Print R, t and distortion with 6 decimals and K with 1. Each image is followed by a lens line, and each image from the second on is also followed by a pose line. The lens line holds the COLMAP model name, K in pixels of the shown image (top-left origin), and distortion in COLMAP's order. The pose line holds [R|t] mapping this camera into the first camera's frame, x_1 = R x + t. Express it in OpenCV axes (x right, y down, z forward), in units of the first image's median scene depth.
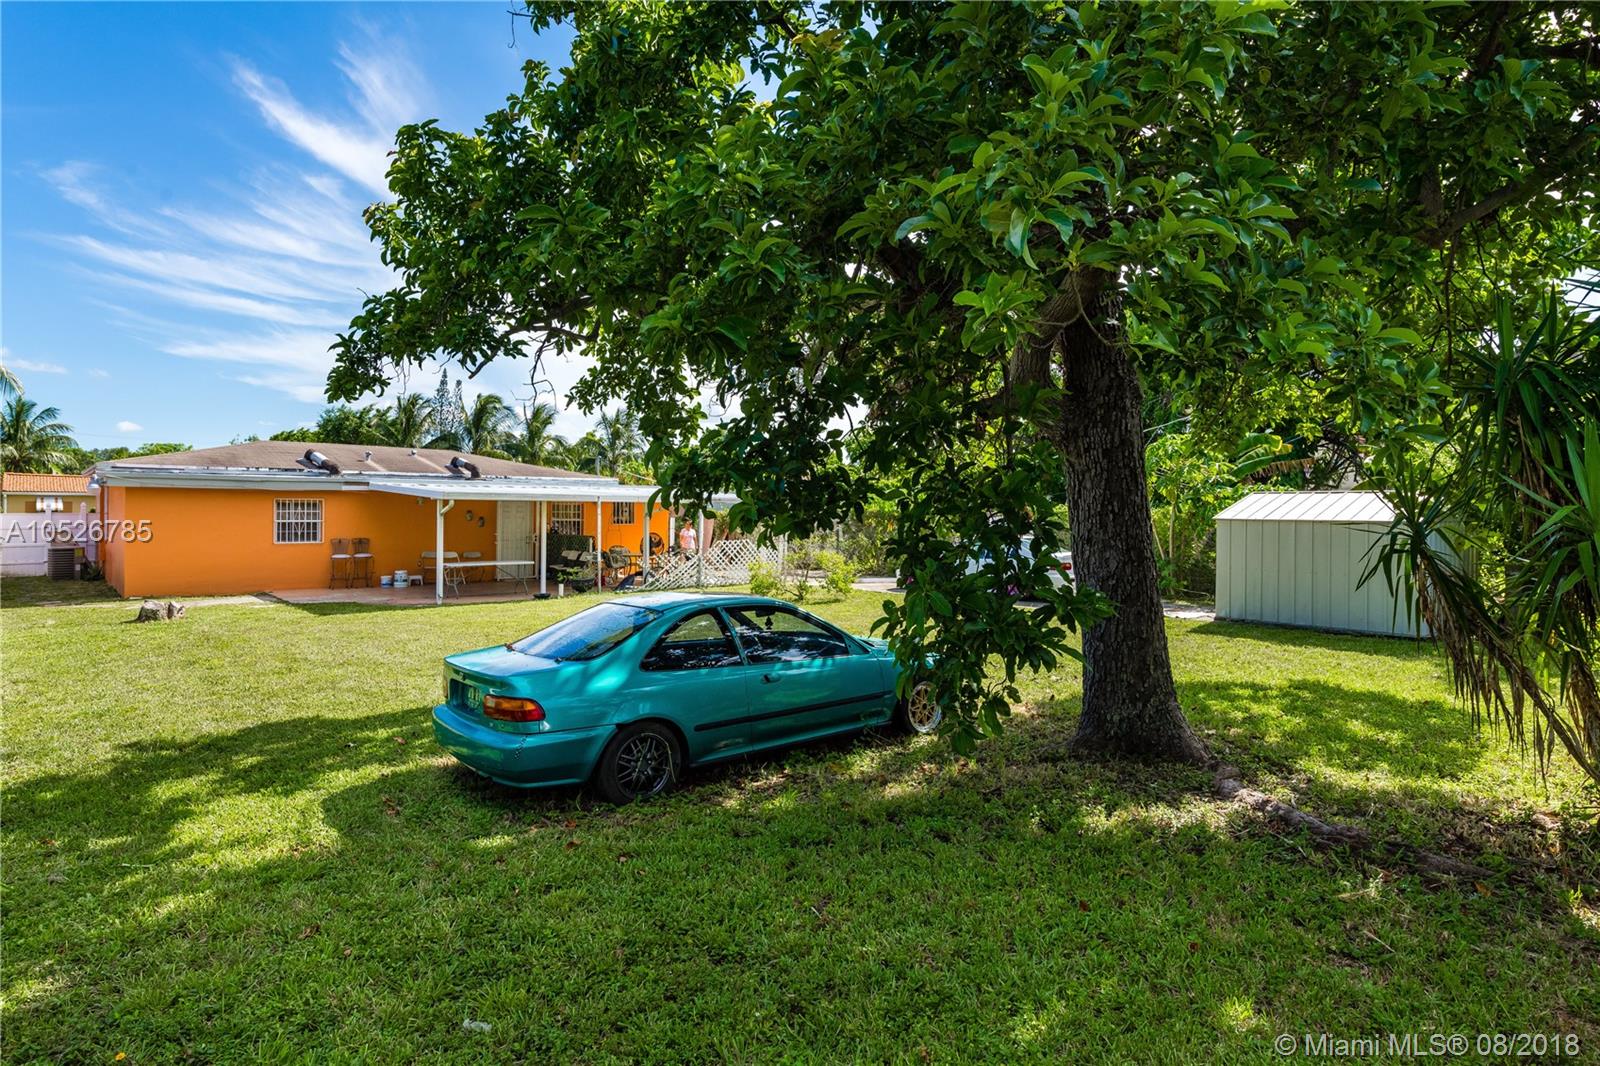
lens RADIAL K [[893.1, 0, 797.8], [0, 893.1, 549.6], [0, 0, 1]] dist [-0.014309, 0.000000]
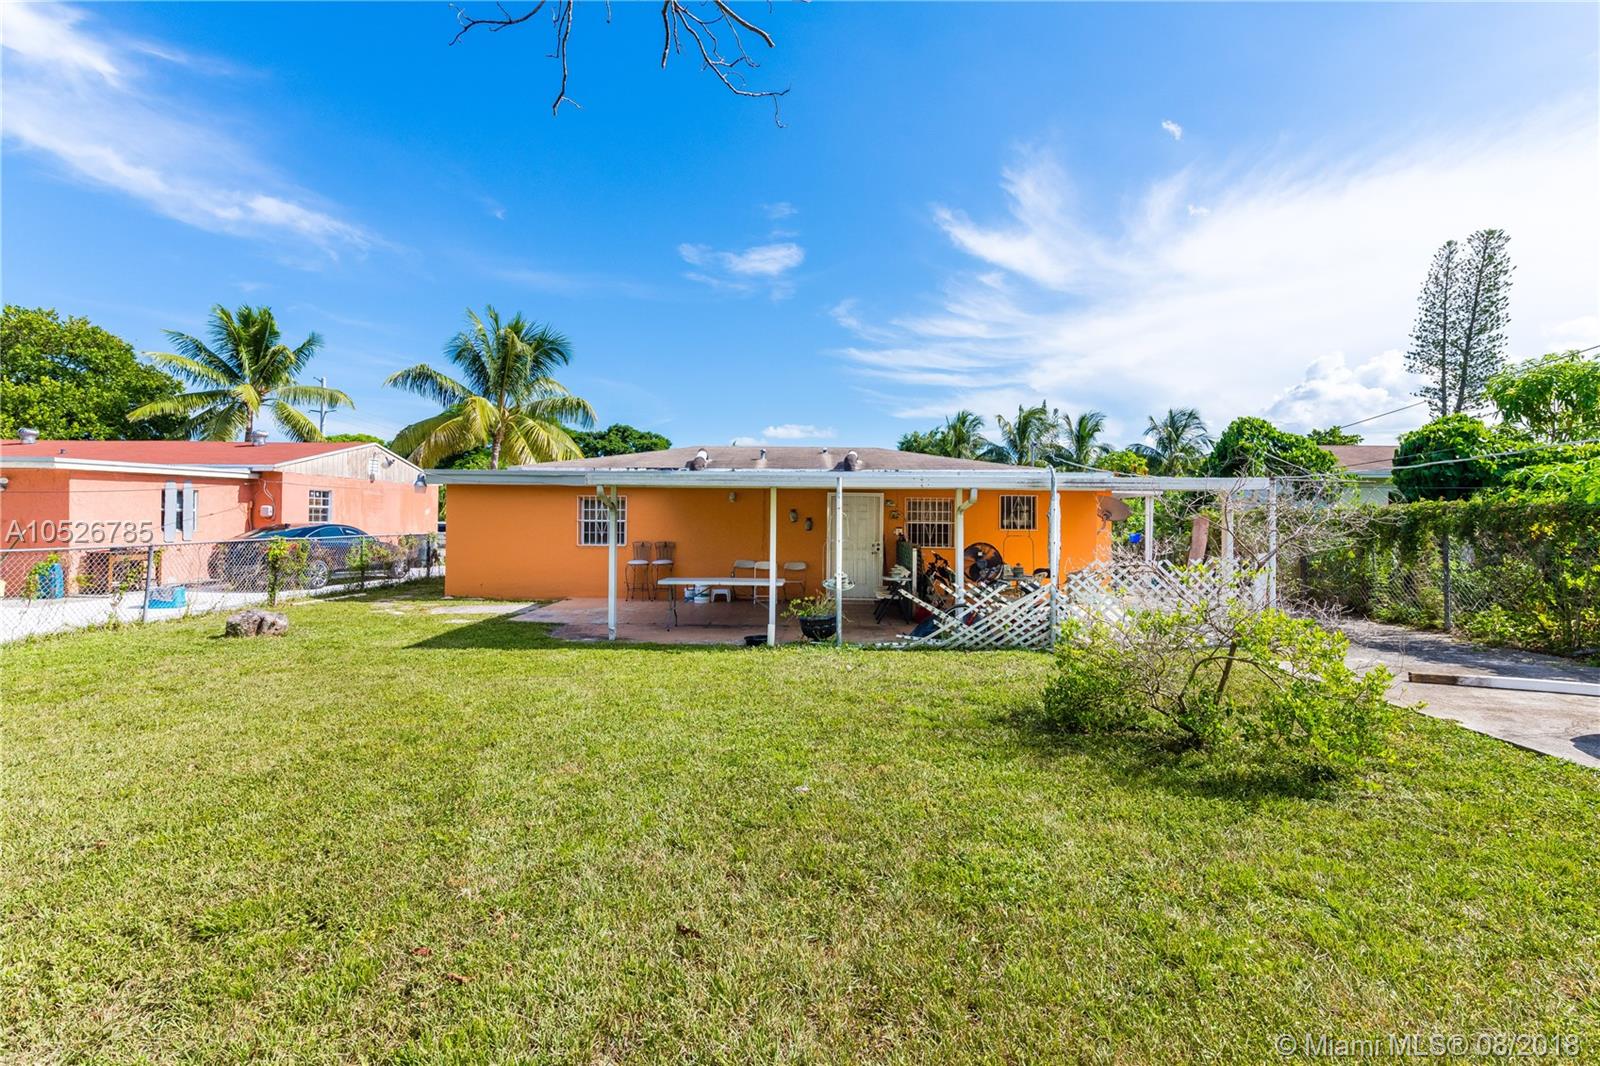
lens RADIAL K [[712.4, 0, 805.2], [0, 712.4, 544.9], [0, 0, 1]] dist [0.000550, -0.004991]
pose [[0.730113, 0.022927, -0.682942, 0.026197], [-0.032669, 0.999465, -0.001372, -0.004712], [0.682545, 0.023313, 0.730471, 0.211289]]
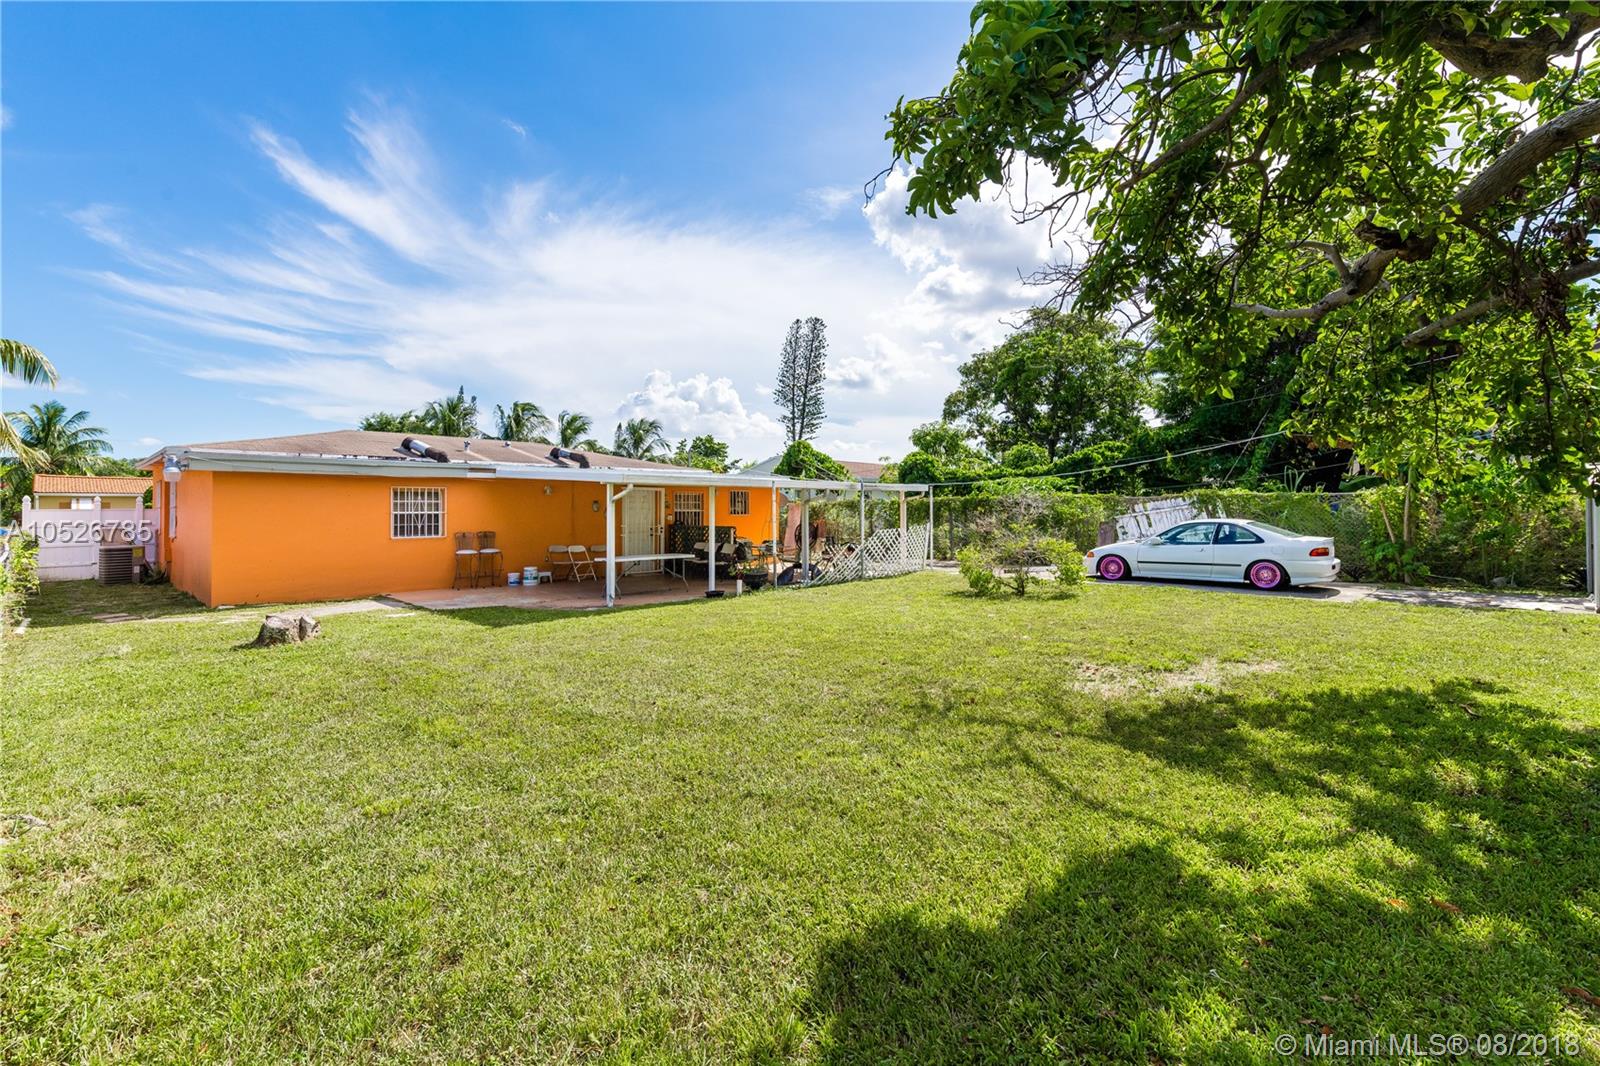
lens RADIAL K [[723.4, 0, 800.8], [0, 723.4, 527.9], [0, 0, 1]] dist [0.001022, -0.000108]
pose [[0.996309, -0.012248, 0.084956, -0.084717], [0.013805, 0.999747, -0.017756, 0.000280], [-0.084717, 0.018863, 0.996226, 0.088938]]
